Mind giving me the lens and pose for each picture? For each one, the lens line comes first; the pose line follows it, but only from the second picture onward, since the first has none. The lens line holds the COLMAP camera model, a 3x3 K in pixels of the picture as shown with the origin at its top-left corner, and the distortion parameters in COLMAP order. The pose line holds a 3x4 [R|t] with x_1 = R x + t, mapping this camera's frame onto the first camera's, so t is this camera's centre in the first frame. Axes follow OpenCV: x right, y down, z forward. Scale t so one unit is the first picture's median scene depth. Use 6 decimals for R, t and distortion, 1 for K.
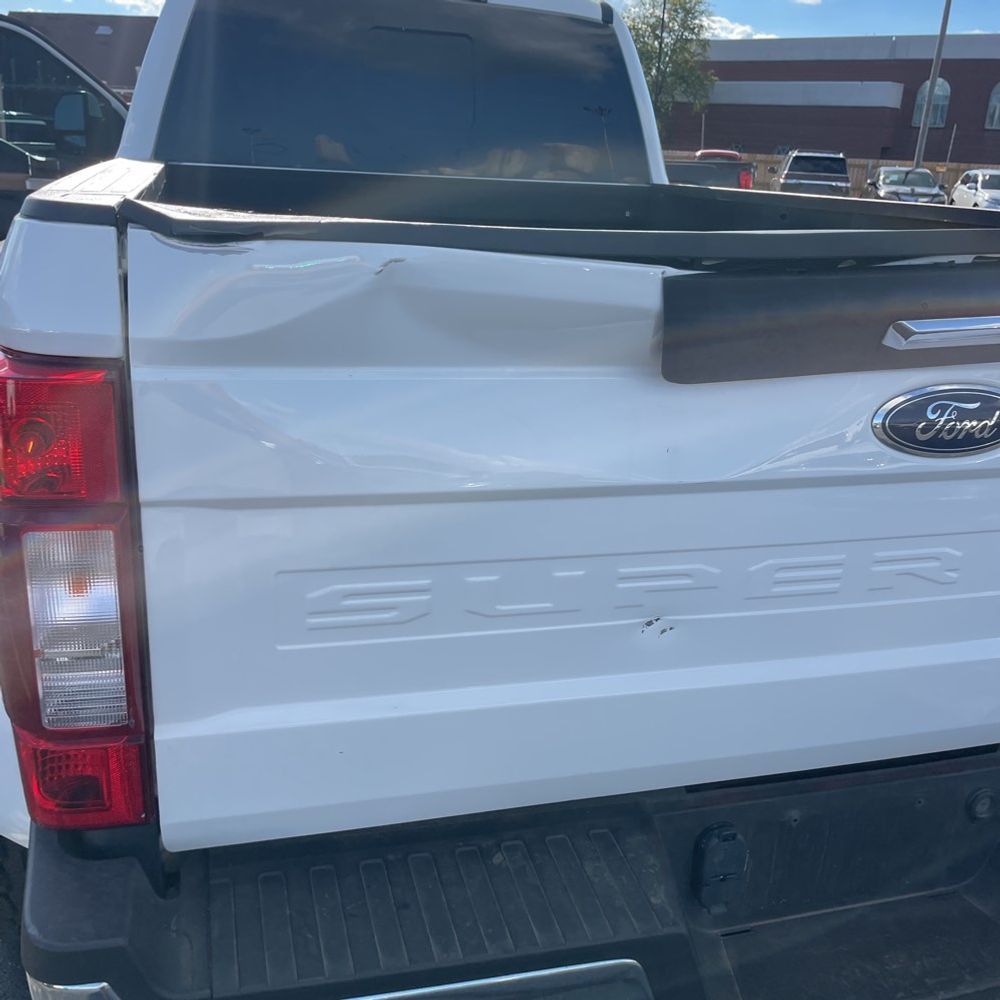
lens RADIAL K [[1017.9, 0, 502.5], [0, 1017.9, 492.8], [0, 0, 1]] dist [0.023256, 0.000000]
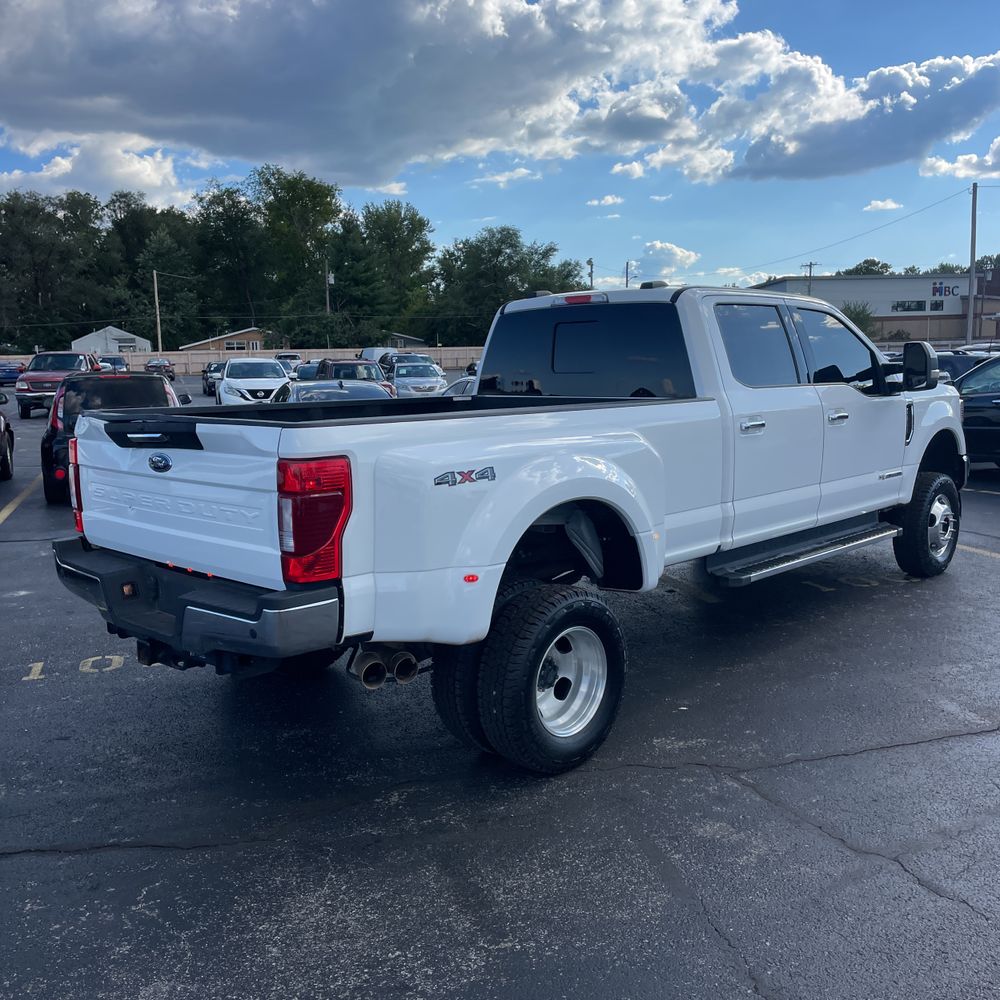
lens RADIAL K [[1017.9, 0, 510.5], [0, 1017.9, 508.0], [0, 0, 1]] dist [0.023256, 0.000000]
pose [[0.494143, 0.072822, -0.866325, 3.656491], [-0.235012, 0.970576, -0.052463, -0.009935], [0.837014, 0.229521, 0.496717, 0.186108]]
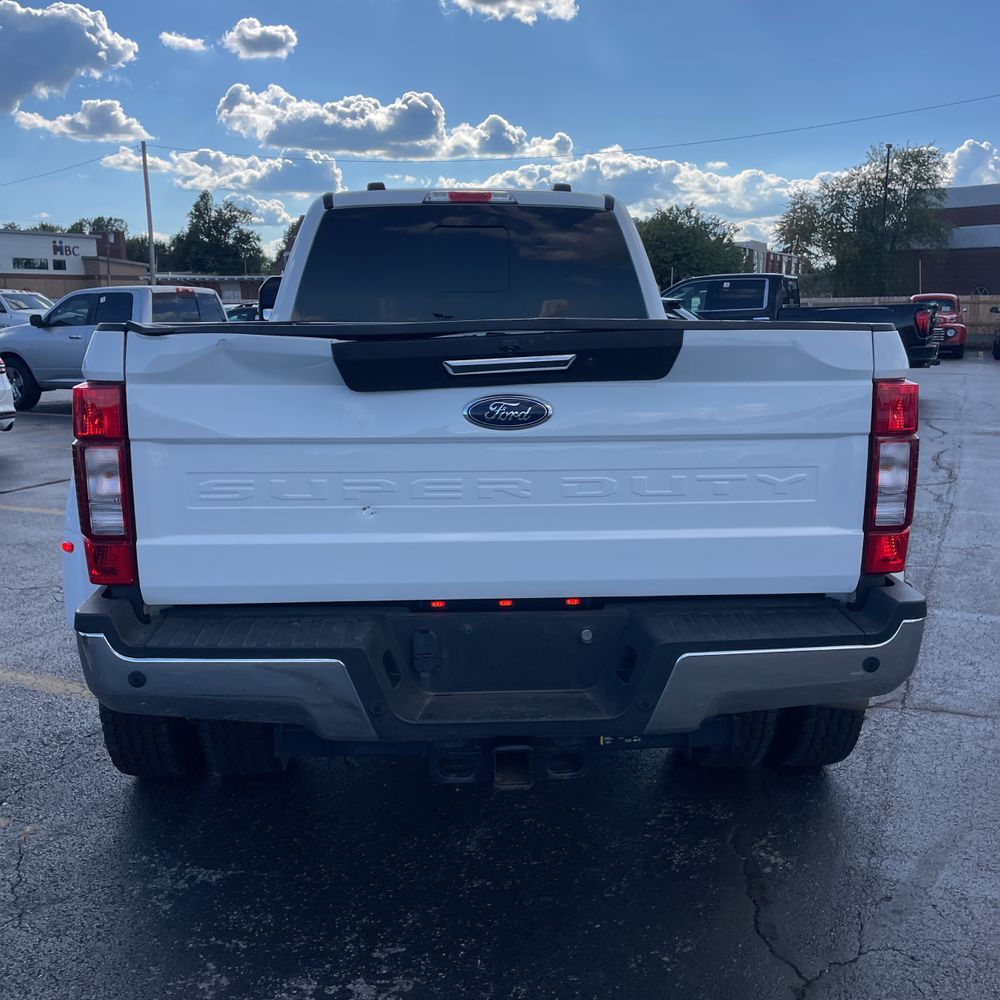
lens RADIAL K [[1017.9, 0, 509.1], [0, 1017.9, 498.5], [0, 0, 1]] dist [0.023256, 0.000000]
pose [[0.972445, -0.006978, -0.233027, 0.757821], [-0.026329, 0.989870, -0.139516, 0.320586], [0.231640, 0.141807, 0.962410, -0.785139]]
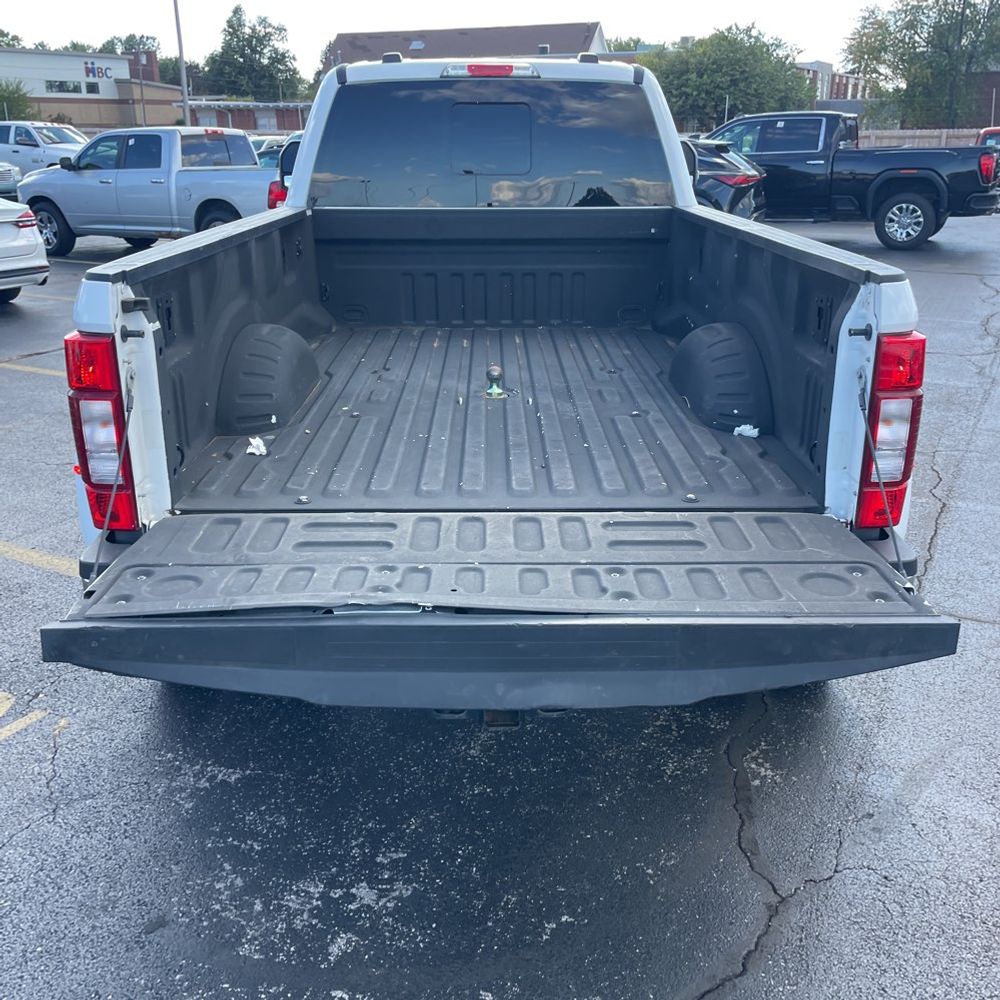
lens RADIAL K [[1017.9, 0, 507.5], [0, 1017.9, 494.1], [0, 0, 1]] dist [0.023256, 0.000000]
pose [[0.961033, 0.043635, -0.272968, 0.841187], [-0.040528, 0.999034, 0.017013, 0.123720], [0.273447, -0.005287, 0.961873, -0.781691]]
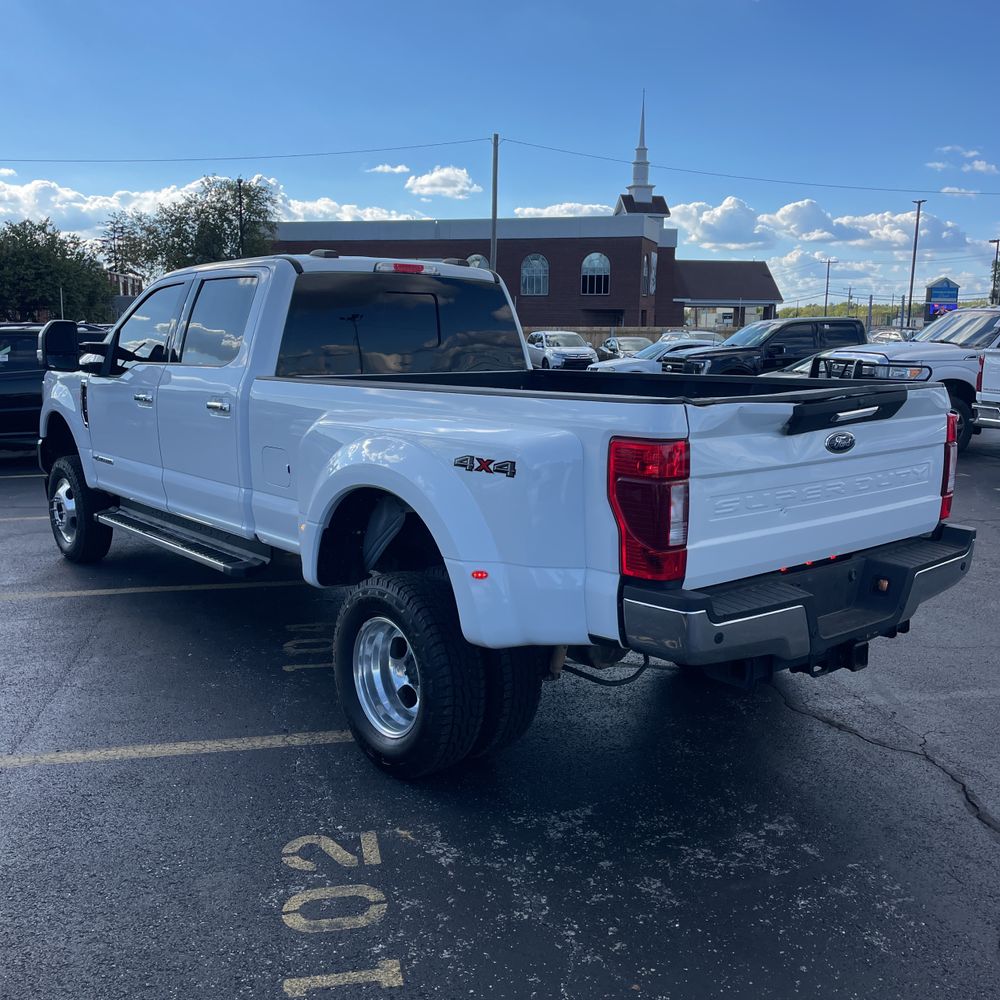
lens RADIAL K [[1017.9, 0, 502.9], [0, 1017.9, 505.4], [0, 0, 1]] dist [0.023256, 0.000000]
pose [[0.911872, -0.109350, 0.395641, -1.611885], [0.163285, 0.980952, -0.105218, 0.254851], [-0.376599, 0.160547, 0.912358, -1.358999]]
